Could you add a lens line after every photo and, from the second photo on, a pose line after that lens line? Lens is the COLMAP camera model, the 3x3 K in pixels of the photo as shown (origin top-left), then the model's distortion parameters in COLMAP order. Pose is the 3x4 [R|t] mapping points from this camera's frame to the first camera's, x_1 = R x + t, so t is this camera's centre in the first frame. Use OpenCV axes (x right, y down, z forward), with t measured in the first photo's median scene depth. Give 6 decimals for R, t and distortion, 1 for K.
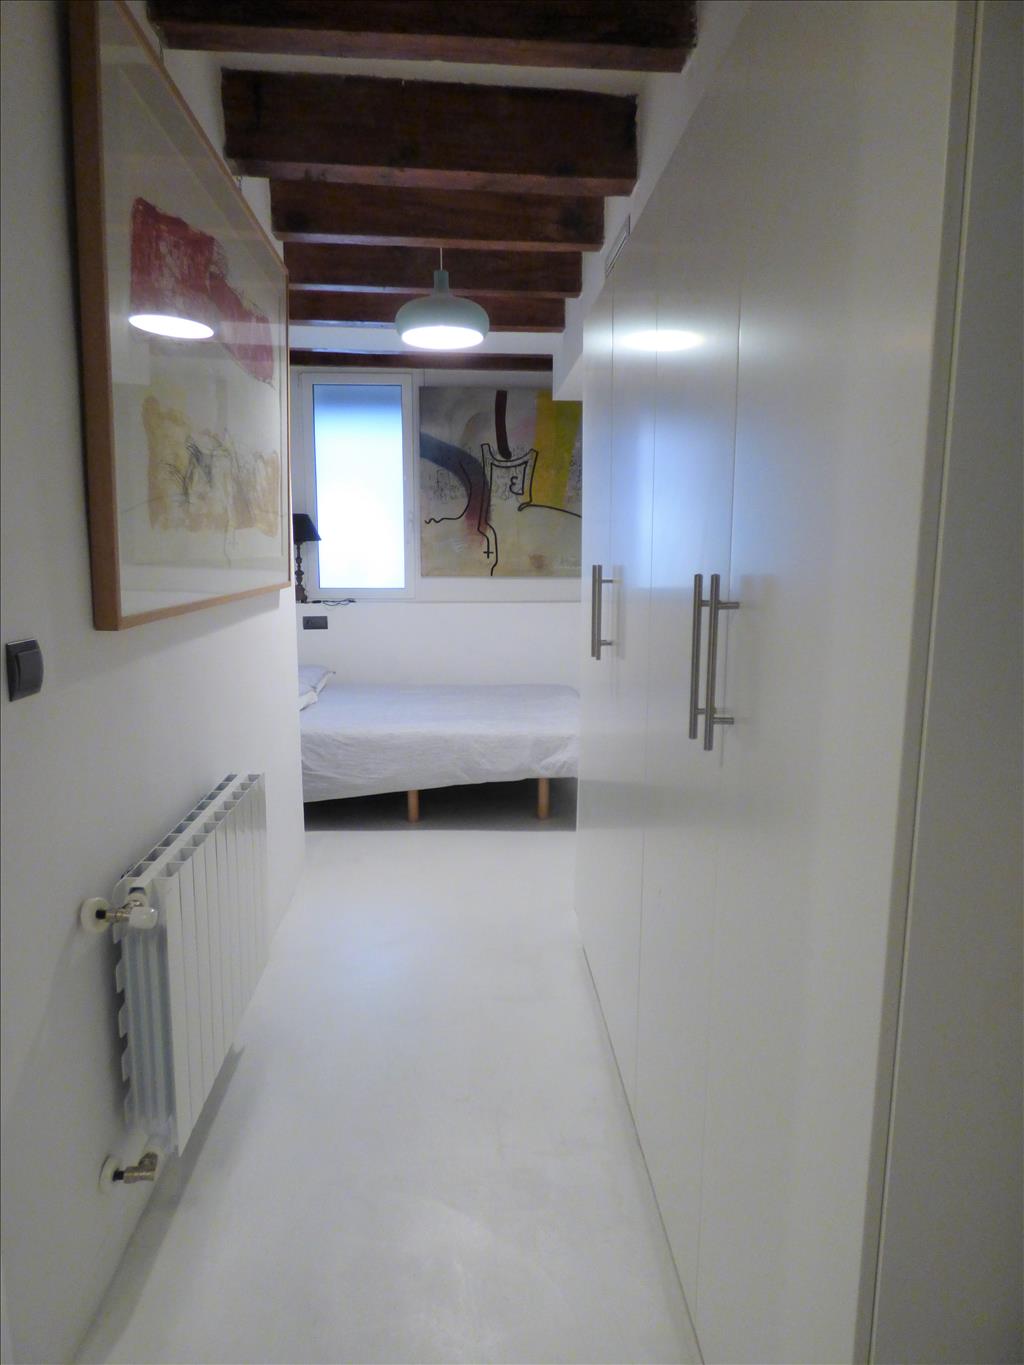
lens RADIAL K [[850.2, 0, 516.6], [0, 850.2, 681.2], [0, 0, 1]] dist [-0.012451, -0.000971]
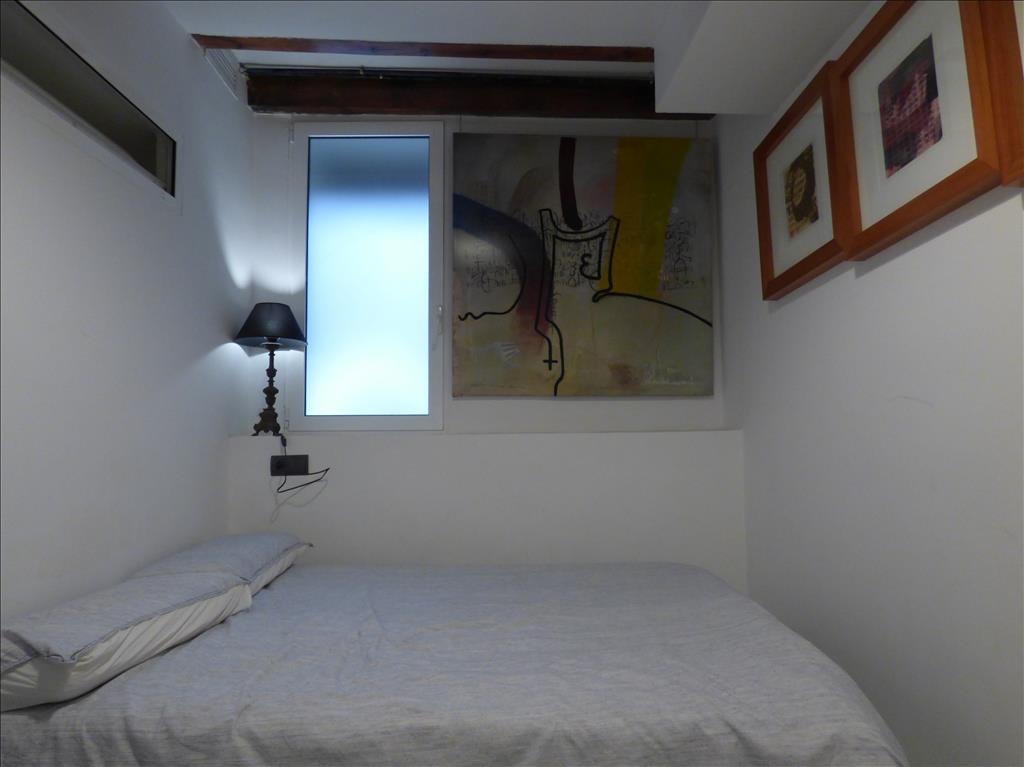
lens RADIAL K [[637.8, 0, 510.8], [0, 637.8, 376.1], [0, 0, 1]] dist [-0.012451, -0.000971]
pose [[0.999780, -0.012197, -0.017074, -0.057514], [0.007633, 0.969354, -0.245548, -0.013742], [0.019545, 0.245364, 0.969234, 0.510826]]
